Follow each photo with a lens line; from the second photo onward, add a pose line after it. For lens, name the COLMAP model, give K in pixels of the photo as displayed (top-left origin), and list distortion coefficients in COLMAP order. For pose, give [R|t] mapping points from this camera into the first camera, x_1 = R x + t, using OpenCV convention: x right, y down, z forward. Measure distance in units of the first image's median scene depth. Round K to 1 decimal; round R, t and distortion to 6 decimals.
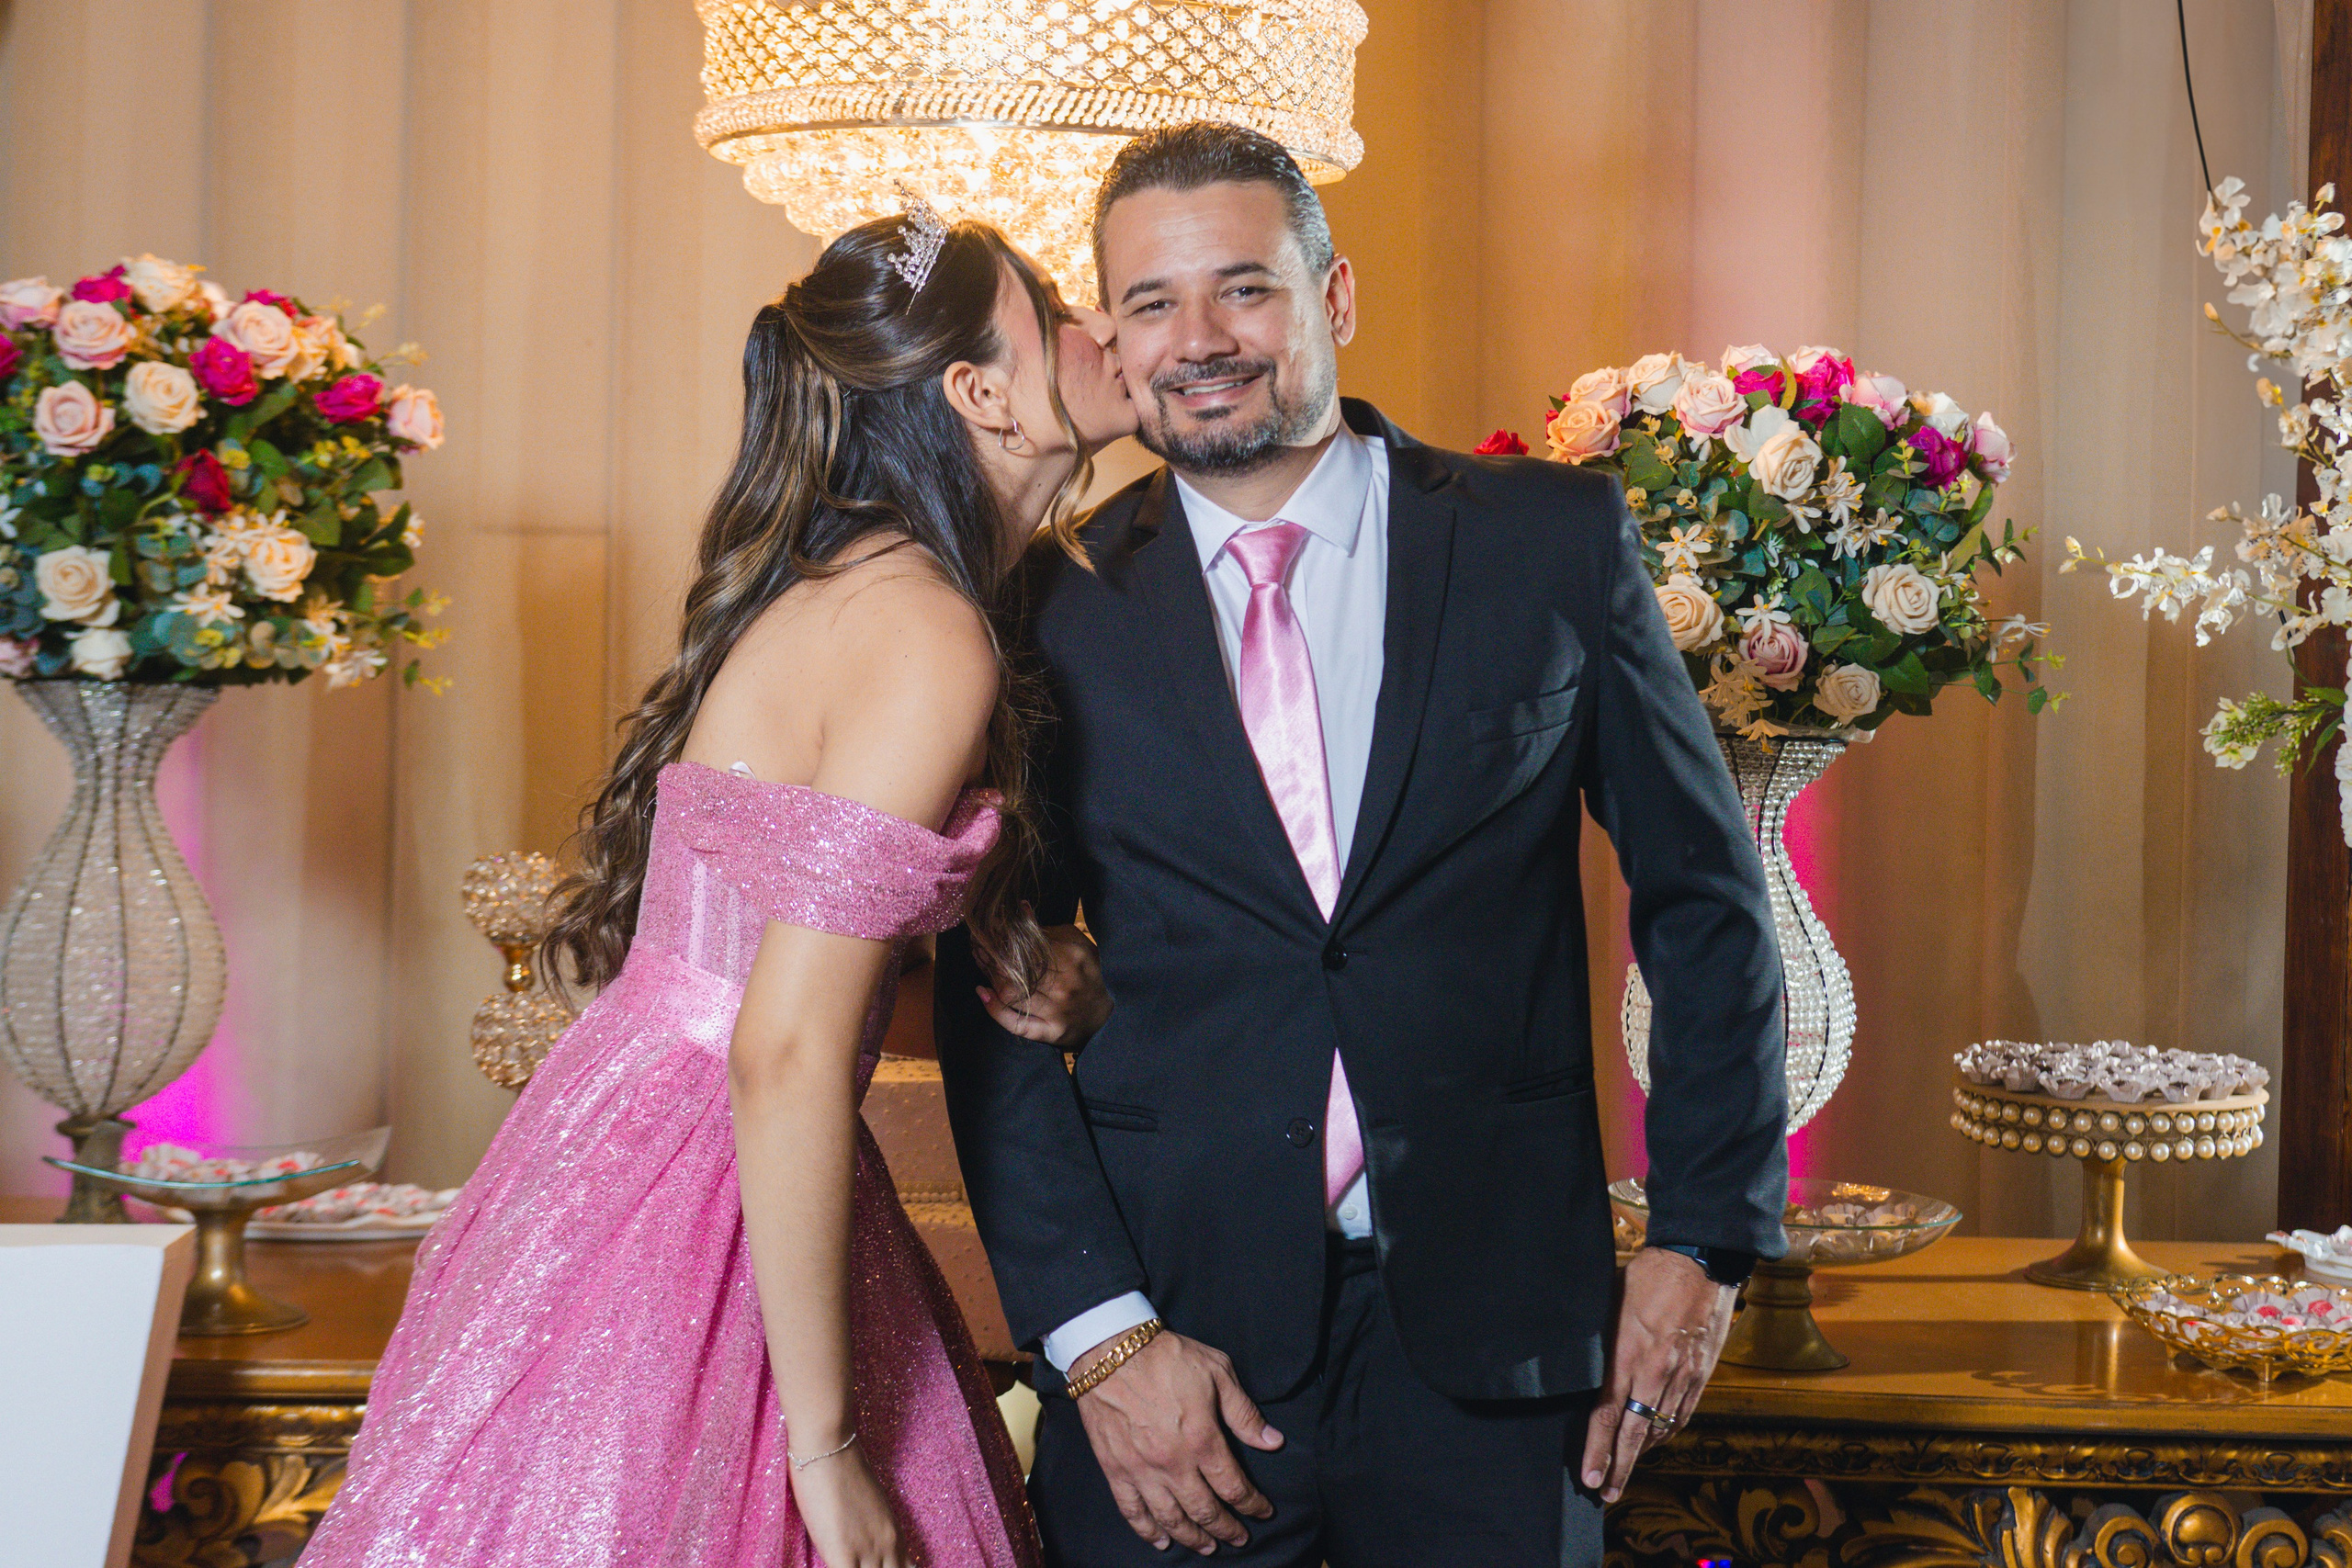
lens RADIAL K [[3808.1, 0, 1237.7], [0, 3808.1, 723.9], [0, 0, 1]] dist [0.010763, 0.000000]
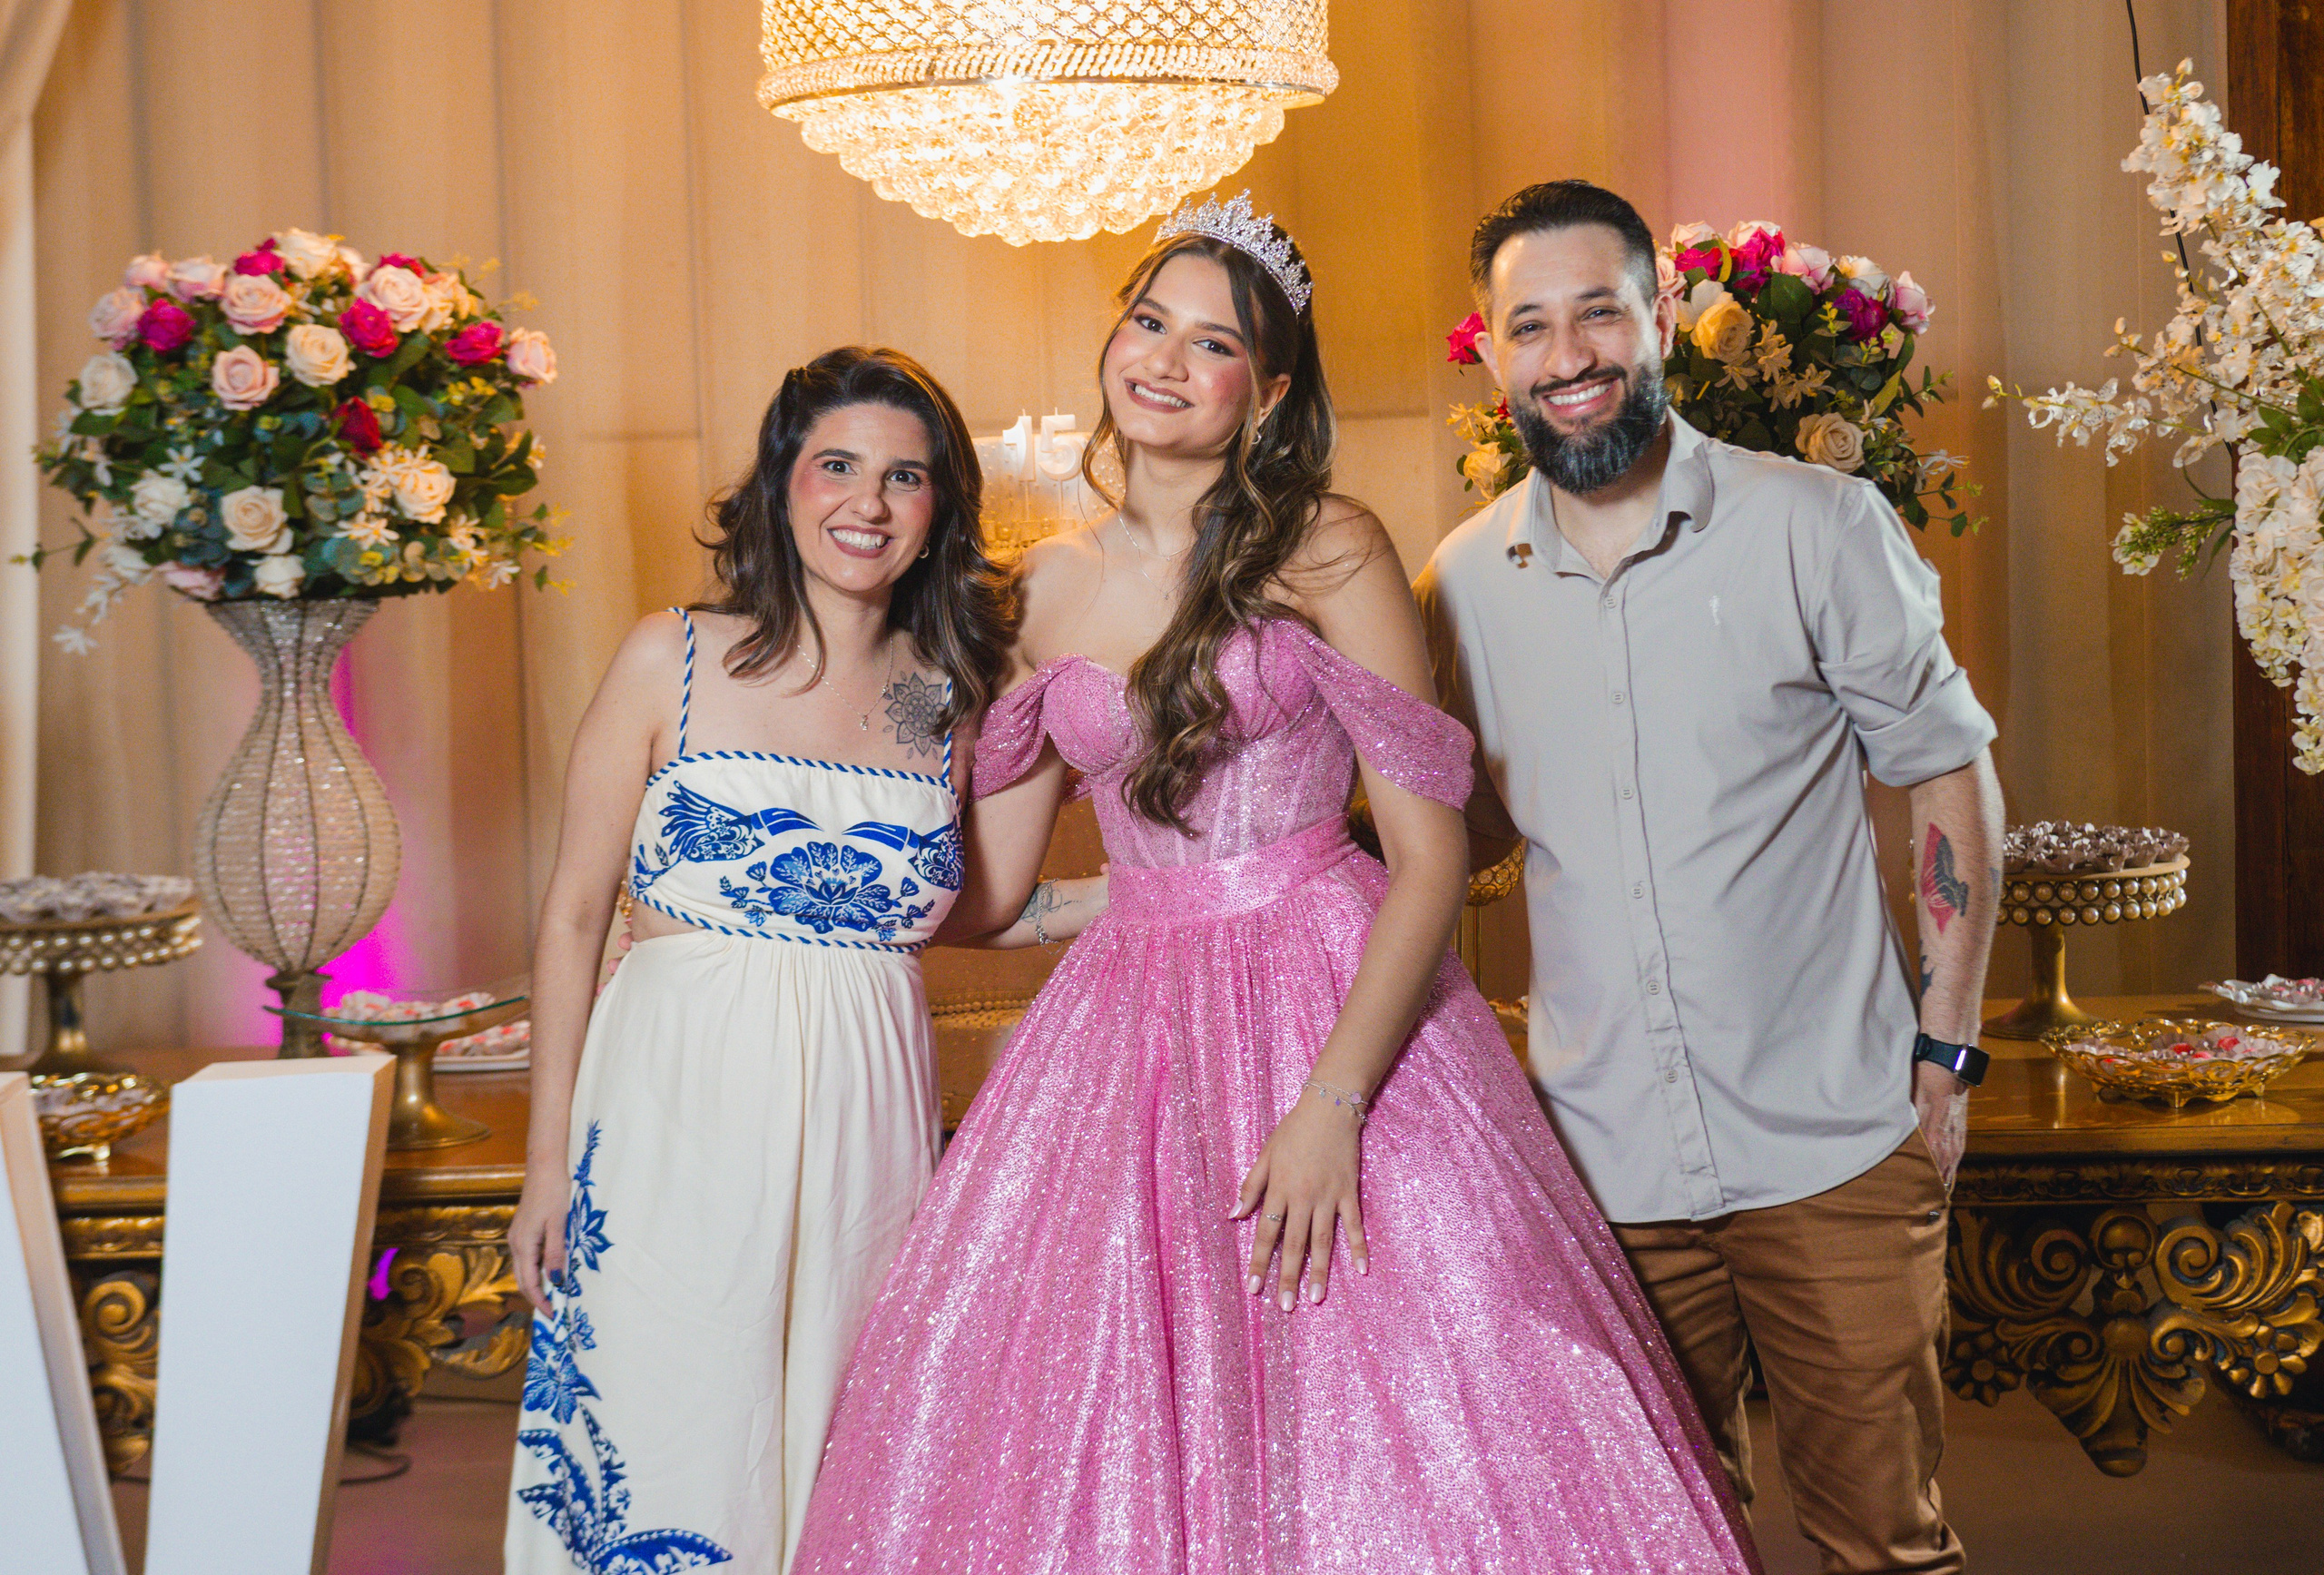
lens RADIAL K [[3763.0, 0, 1146.6], [0, 3763.0, 753.4], [0, 0, 1]] dist [0.010763, 0.000000]
pose [[0.997511, -0.051405, -0.048265, 0.019673], [0.053764, 0.997355, 0.048920, -0.006482], [0.045622, -0.051393, 0.997636, -0.140236]]
